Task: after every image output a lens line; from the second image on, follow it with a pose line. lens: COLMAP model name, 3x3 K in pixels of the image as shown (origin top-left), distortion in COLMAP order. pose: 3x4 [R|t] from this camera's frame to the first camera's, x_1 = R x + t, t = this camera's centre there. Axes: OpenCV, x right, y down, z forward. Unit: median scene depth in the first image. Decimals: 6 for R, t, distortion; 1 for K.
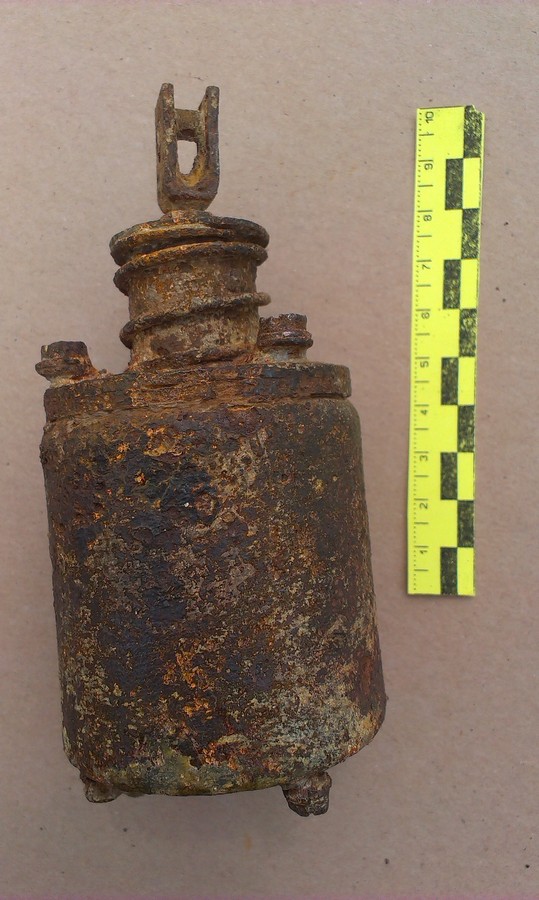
lens RADIAL K [[698.9, 0, 265.5], [0, 698.9, 451.0], [0, 0, 1]] dist [0.106873, -0.187567]
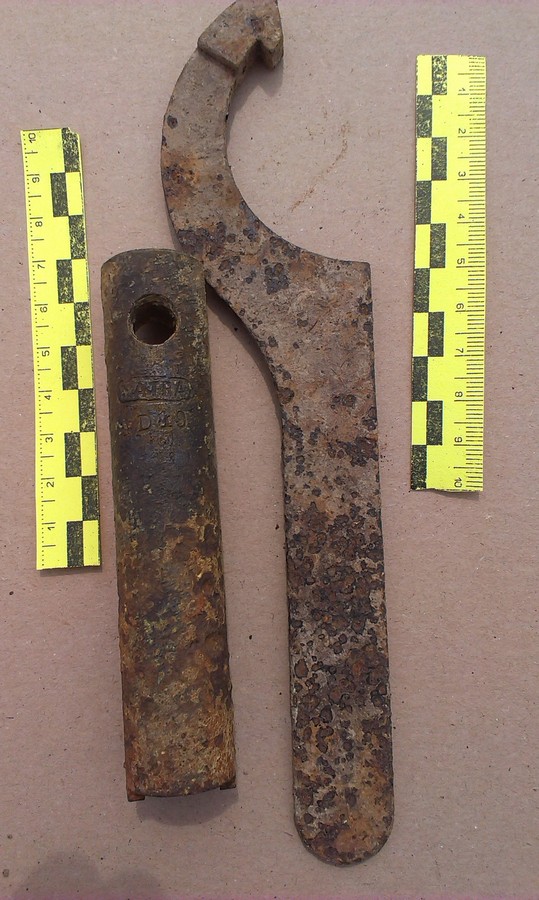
lens RADIAL K [[698.9, 0, 265.5], [0, 698.9, 451.0], [0, 0, 1]] dist [0.106873, -0.187567]
pose [[0.988338, -0.056144, 0.141545, 0.401411], [0.074143, 0.989347, -0.125278, 0.186746], [-0.133003, 0.134312, 0.981973, -0.088391]]
